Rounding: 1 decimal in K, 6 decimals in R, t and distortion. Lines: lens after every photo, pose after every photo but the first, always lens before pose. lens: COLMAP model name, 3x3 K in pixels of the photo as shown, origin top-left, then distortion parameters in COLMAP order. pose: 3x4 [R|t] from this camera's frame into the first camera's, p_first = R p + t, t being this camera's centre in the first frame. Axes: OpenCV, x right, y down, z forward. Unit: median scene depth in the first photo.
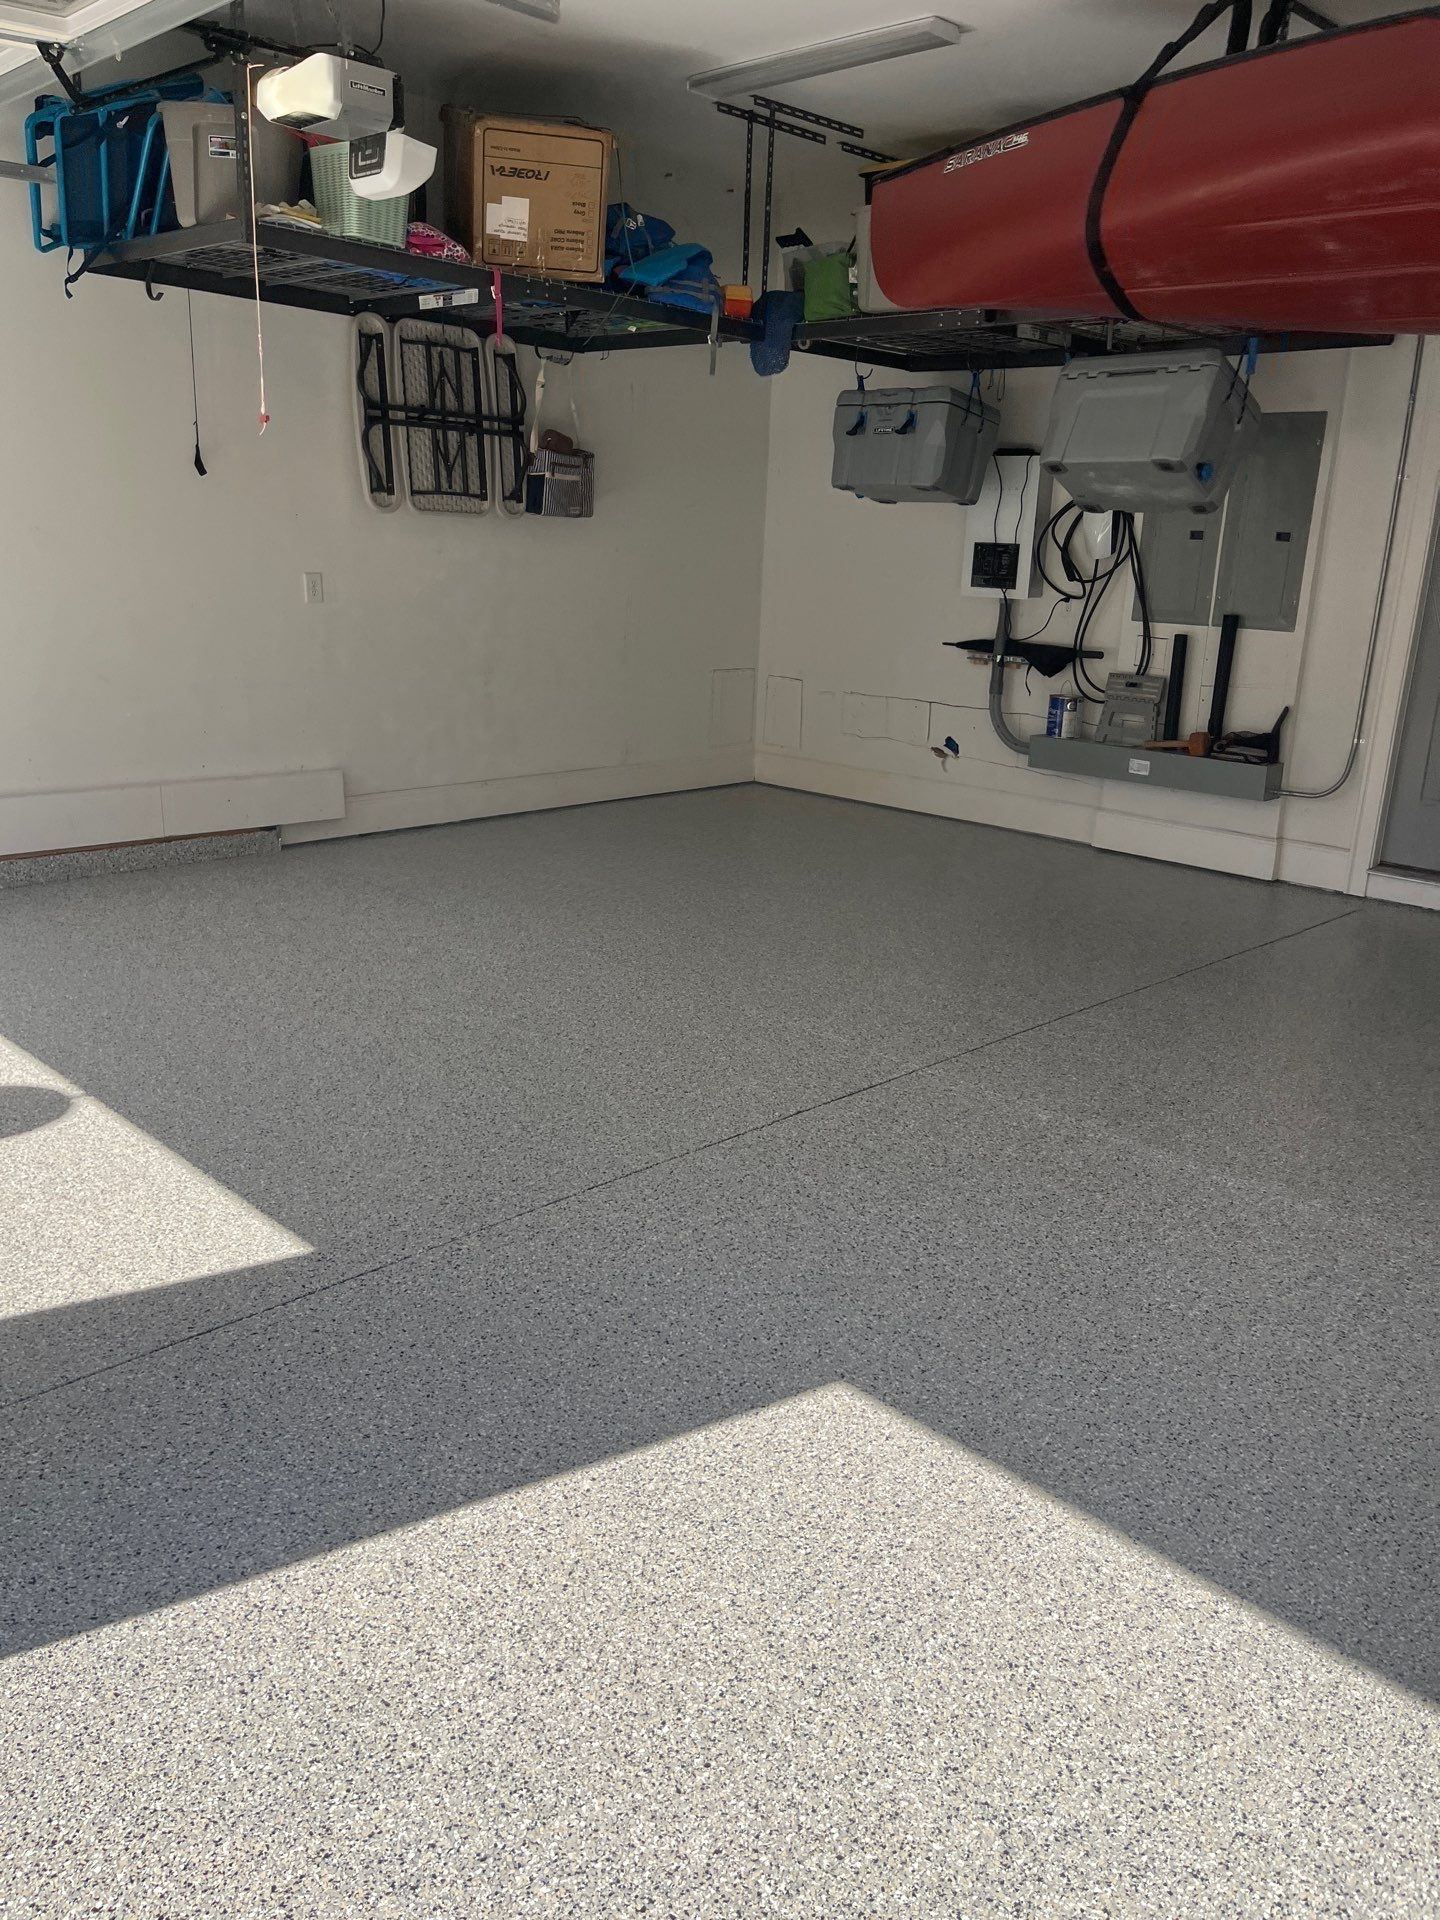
lens RADIAL K [[1449.5, 0, 745.7], [0, 1449.5, 965.7], [0, 0, 1]] dist [0.059703, -0.093454]
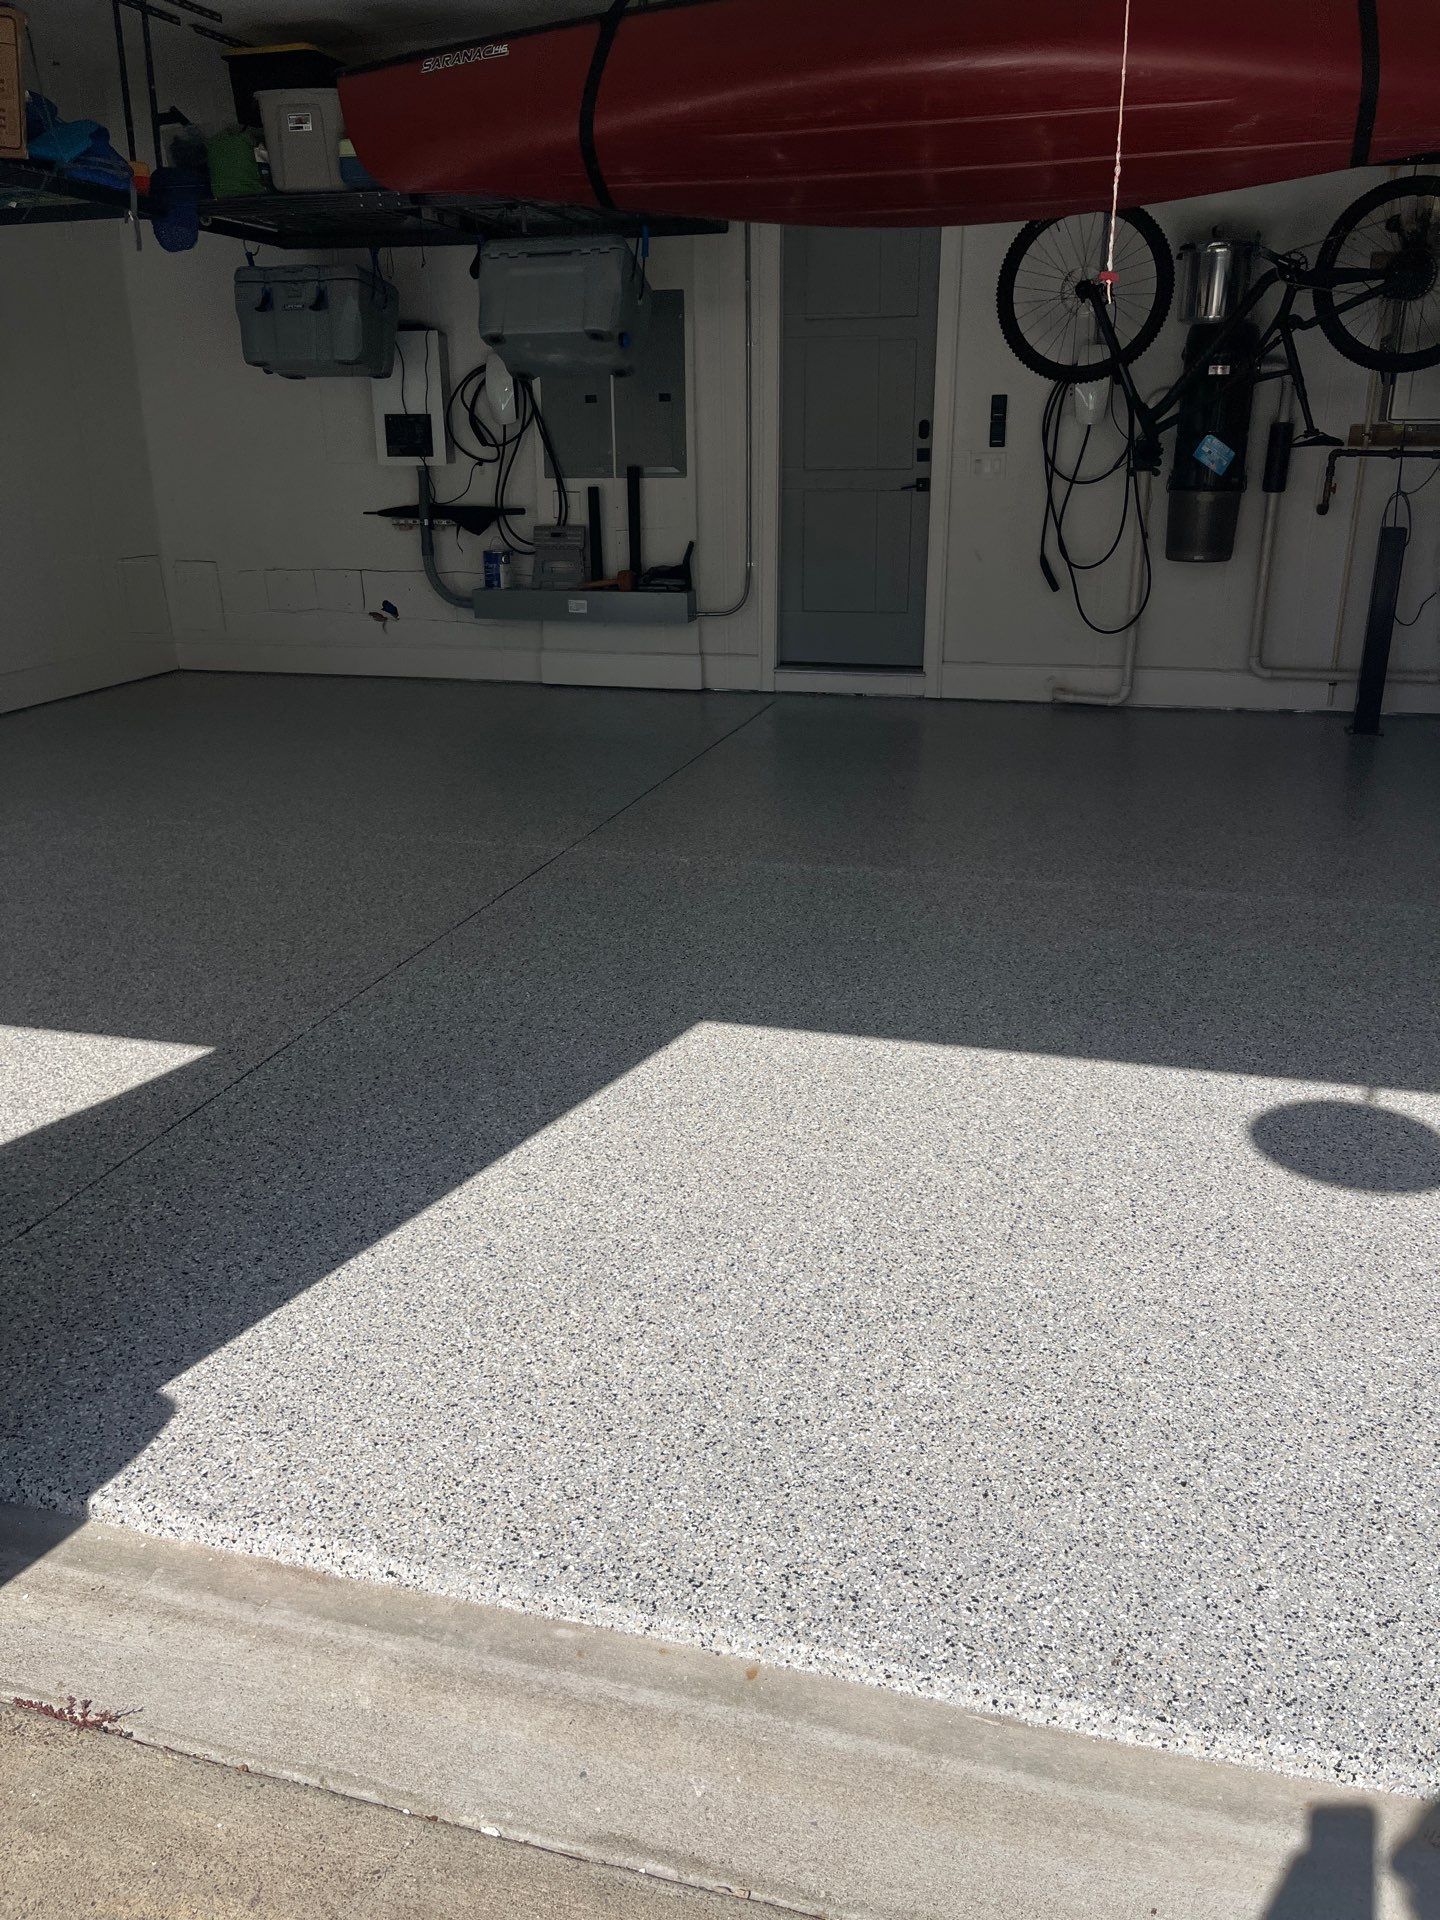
lens RADIAL K [[1449.5, 0, 727.5], [0, 1449.5, 954.0], [0, 0, 1]] dist [0.059703, -0.093454]
pose [[0.873270, -0.205260, 0.441890, -0.318990], [0.177153, 0.978622, 0.104482, 0.055363], [-0.453889, -0.012959, 0.890964, -0.137621]]
